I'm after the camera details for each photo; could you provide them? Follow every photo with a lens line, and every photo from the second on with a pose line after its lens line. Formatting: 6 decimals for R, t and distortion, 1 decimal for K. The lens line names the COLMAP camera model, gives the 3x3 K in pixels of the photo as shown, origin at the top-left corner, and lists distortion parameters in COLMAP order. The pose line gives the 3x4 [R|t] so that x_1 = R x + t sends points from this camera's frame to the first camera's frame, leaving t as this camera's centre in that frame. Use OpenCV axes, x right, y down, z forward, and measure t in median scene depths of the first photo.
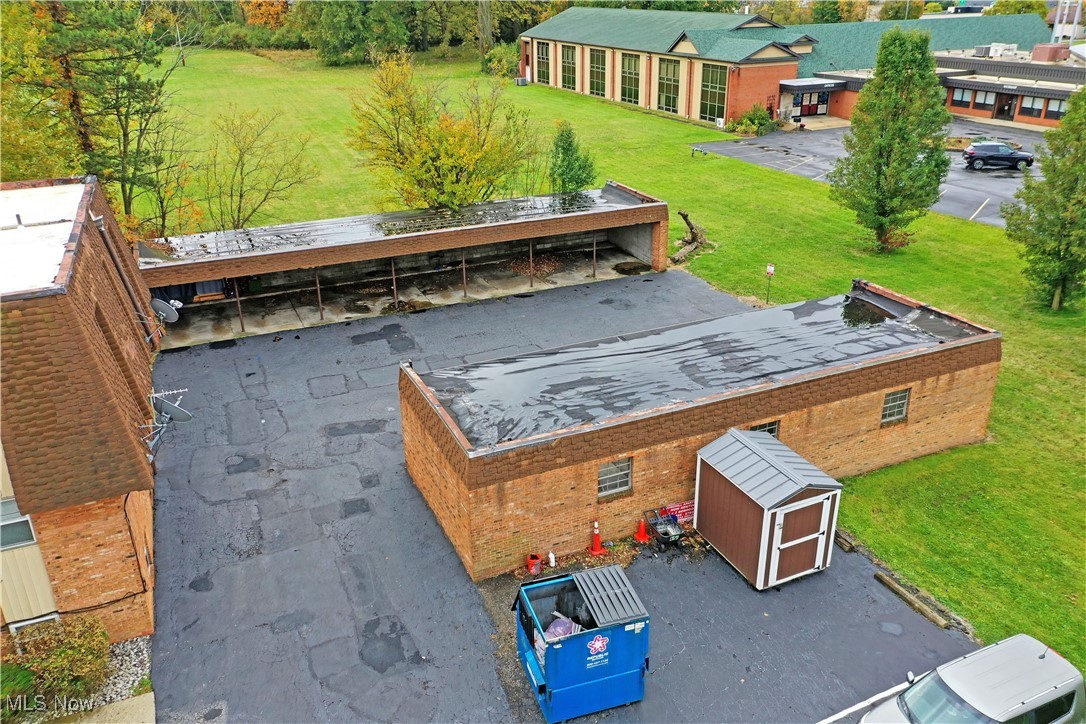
lens RADIAL K [[867.4, 0, 543.0], [0, 867.4, 362.0], [0, 0, 1]] dist [0.020660, 0.003214]
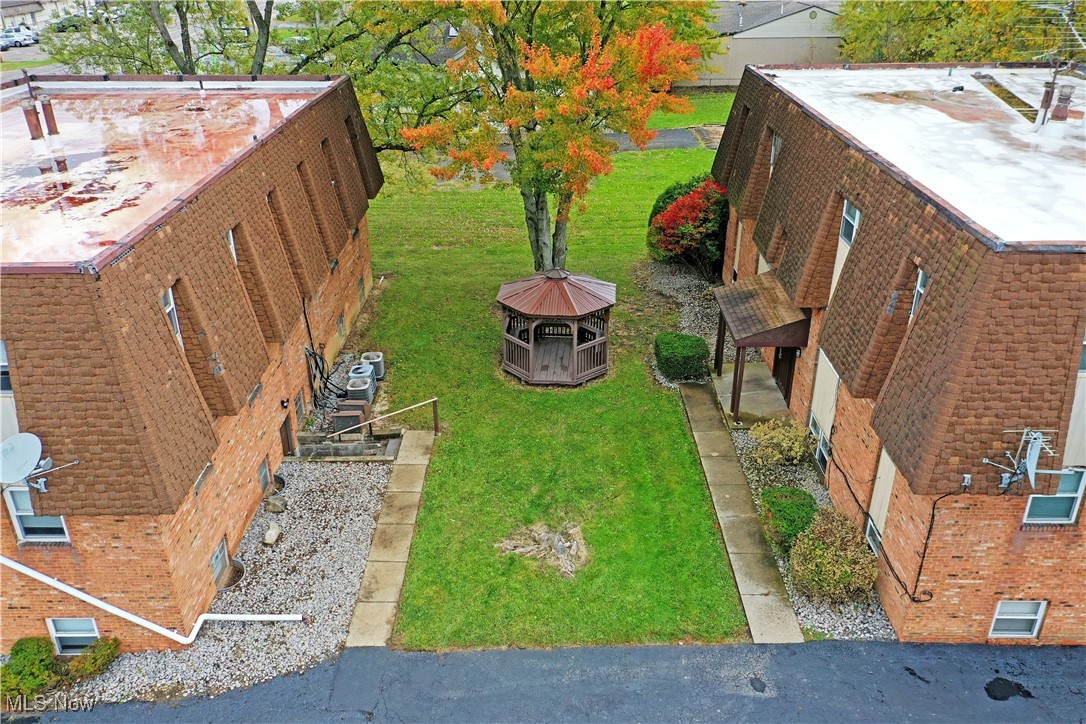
lens RADIAL K [[867.4, 0, 543.0], [0, 867.4, 362.0], [0, 0, 1]] dist [0.020660, 0.003214]
pose [[-0.394457, 0.426544, -0.813918, 0.270649], [-0.359852, 0.743295, 0.563932, -0.247717], [0.845523, 0.515338, -0.139705, 0.638407]]
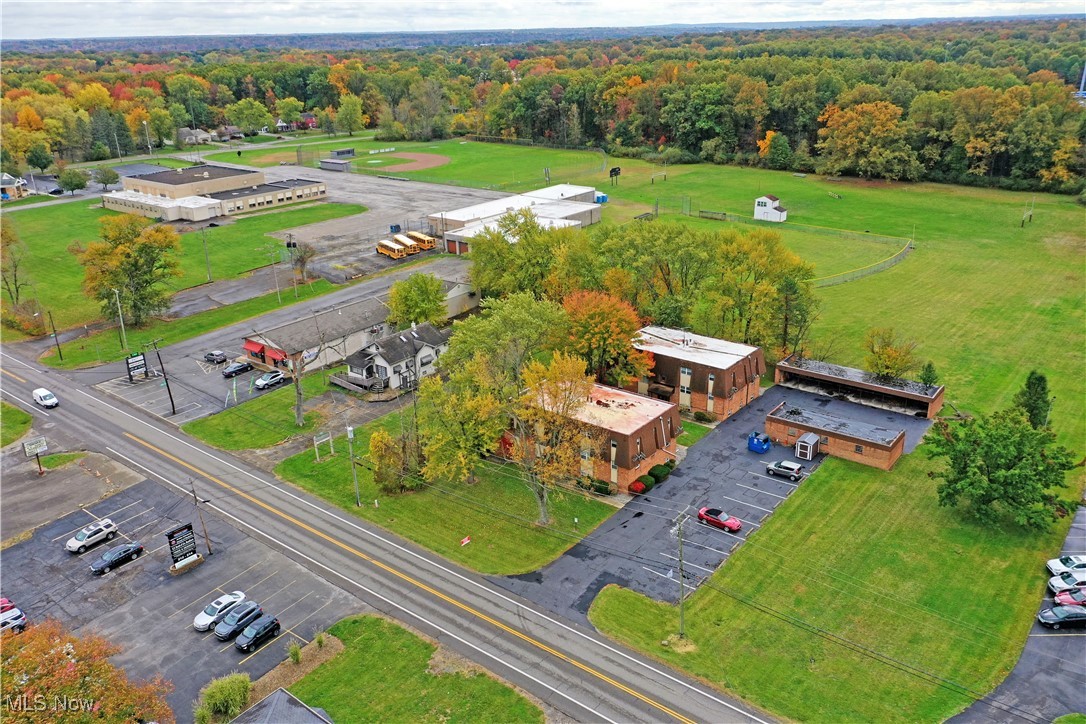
lens RADIAL K [[867.4, 0, 543.0], [0, 867.4, 362.0], [0, 0, 1]] dist [0.020660, 0.003214]
pose [[0.479877, 0.320108, -0.816853, 3.852917], [-0.340141, 0.926122, 0.163105, -0.667155], [0.808717, 0.199575, 0.553306, -3.566748]]
